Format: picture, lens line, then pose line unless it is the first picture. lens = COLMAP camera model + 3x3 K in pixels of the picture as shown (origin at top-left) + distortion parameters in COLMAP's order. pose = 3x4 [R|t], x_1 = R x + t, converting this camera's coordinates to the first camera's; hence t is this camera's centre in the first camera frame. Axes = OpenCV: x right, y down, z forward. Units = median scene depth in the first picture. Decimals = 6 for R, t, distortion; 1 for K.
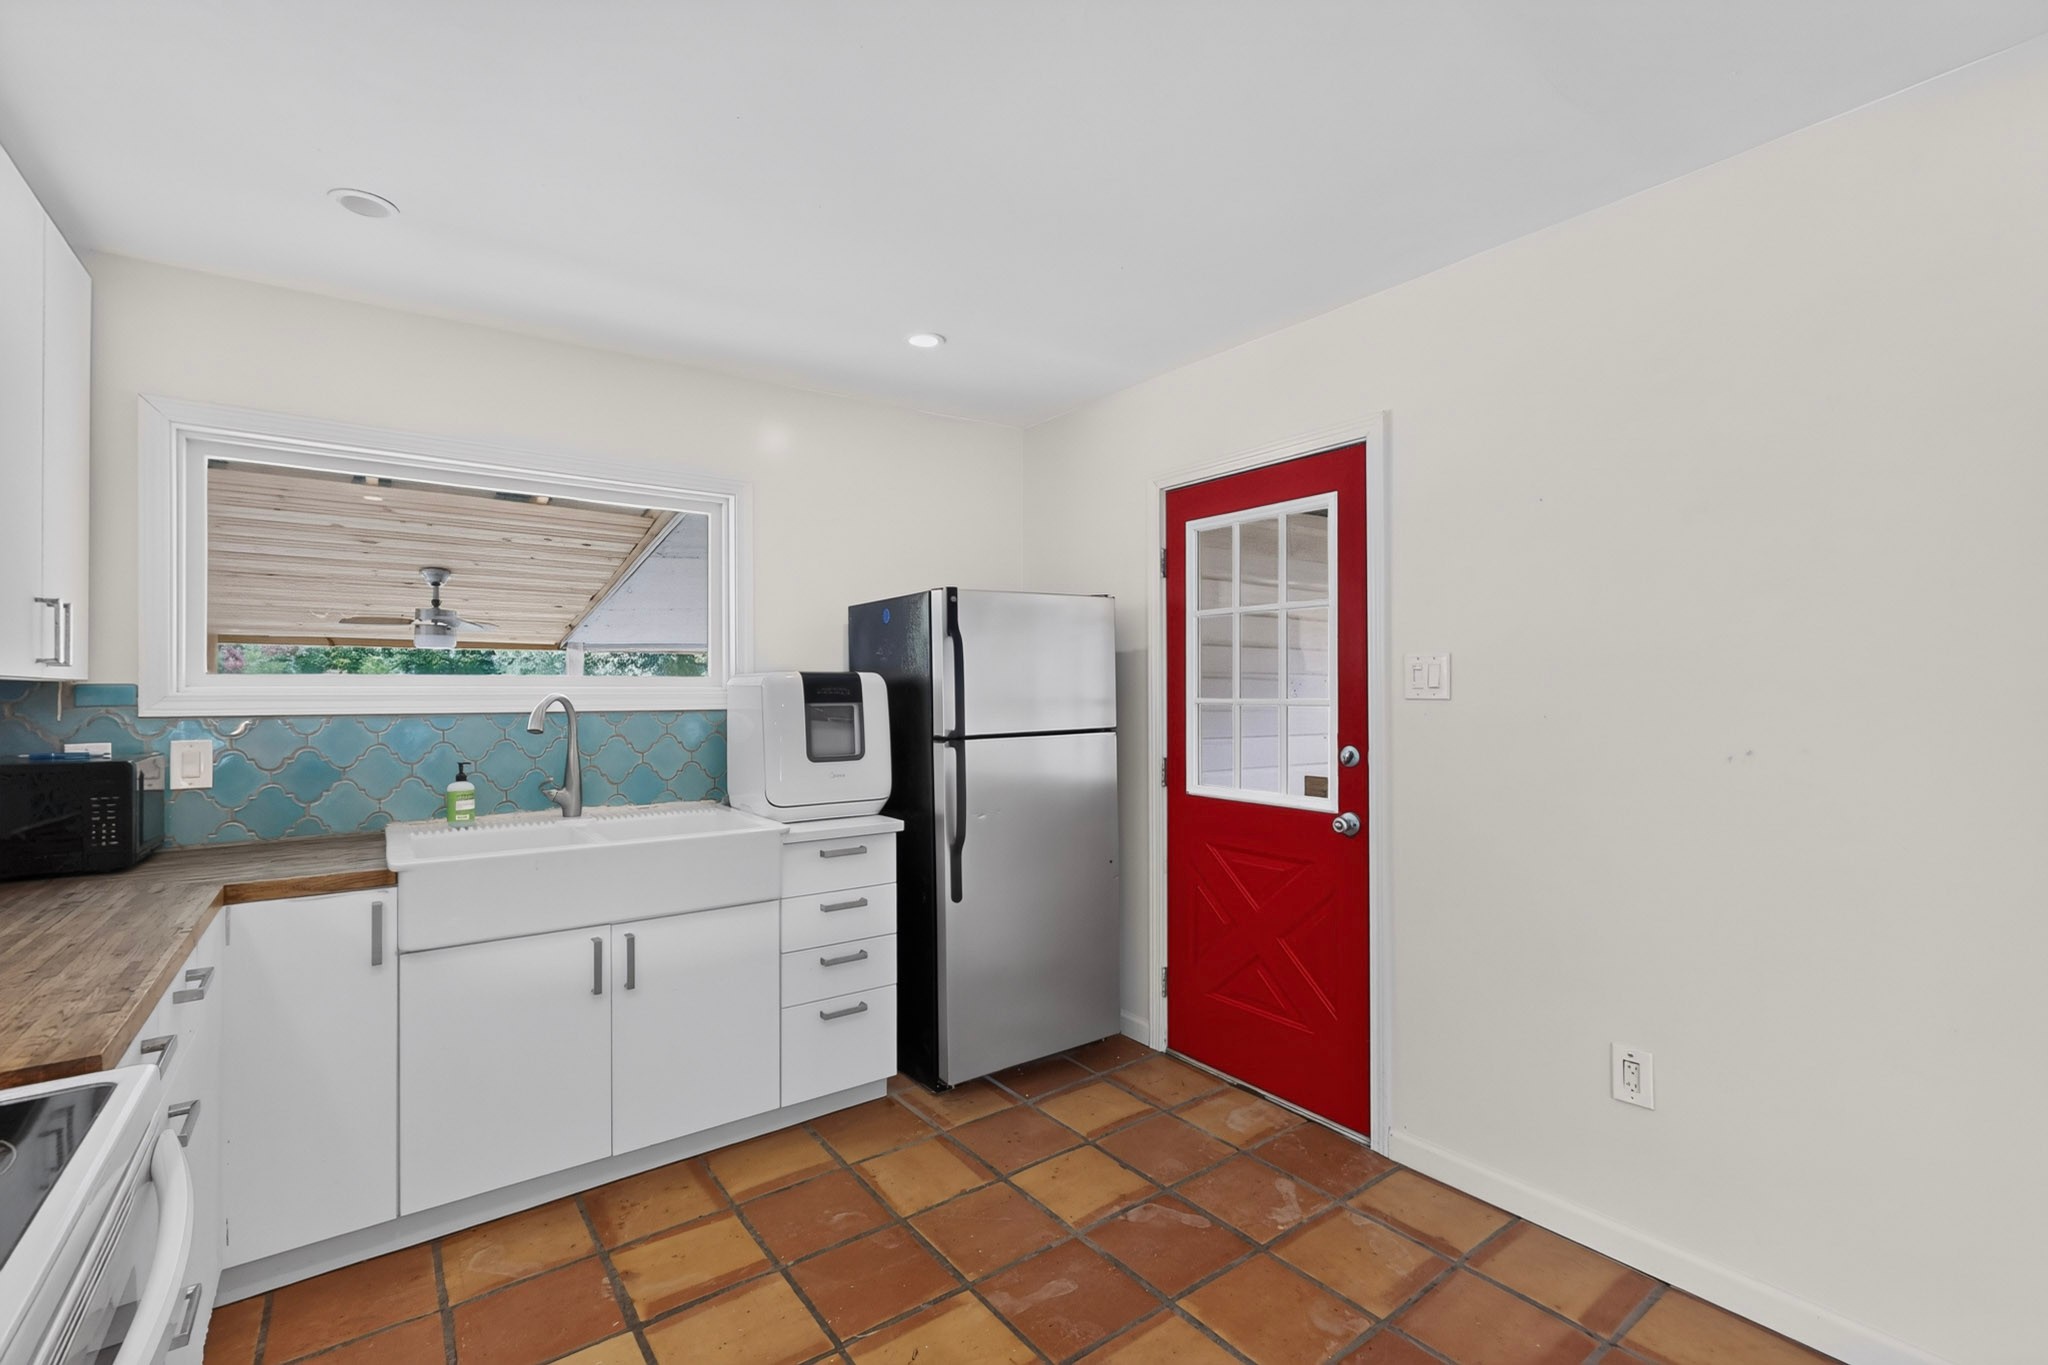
lens RADIAL K [[894.6, 0, 1023.1], [0, 894.6, 684.1], [0, 0, 1]] dist [0.000548, -0.000102]
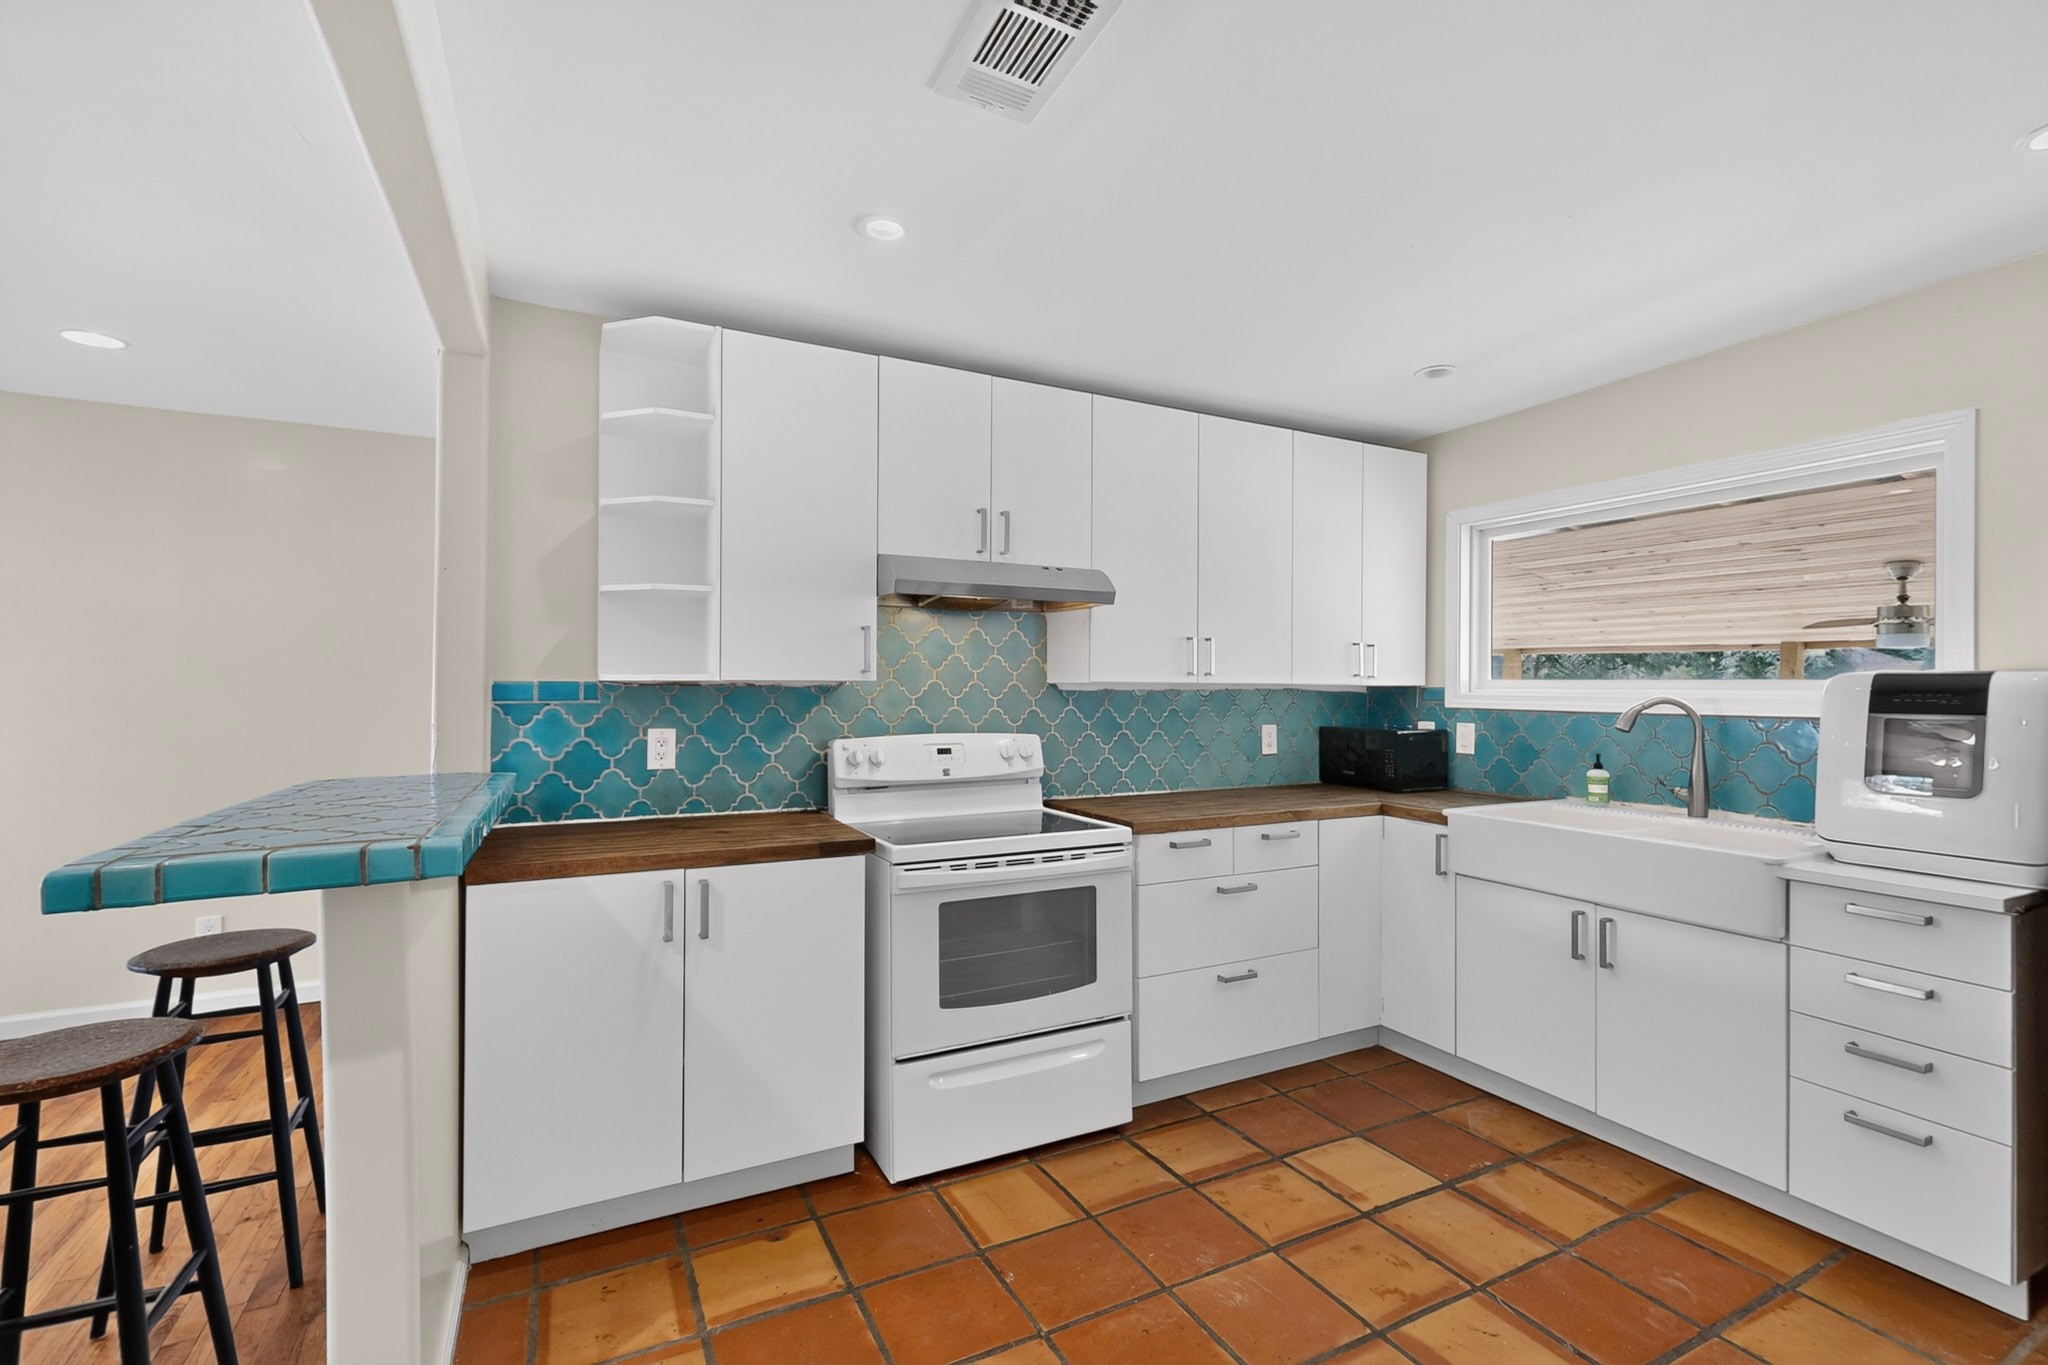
lens RADIAL K [[894.6, 0, 1023.1], [0, 894.6, 684.1], [0, 0, 1]] dist [0.000548, -0.000102]
pose [[-0.161573, -0.002603, -0.986857, 0.631725], [0.001781, 0.999994, -0.002929, -0.002600], [0.986859, -0.002230, -0.161568, 0.402209]]
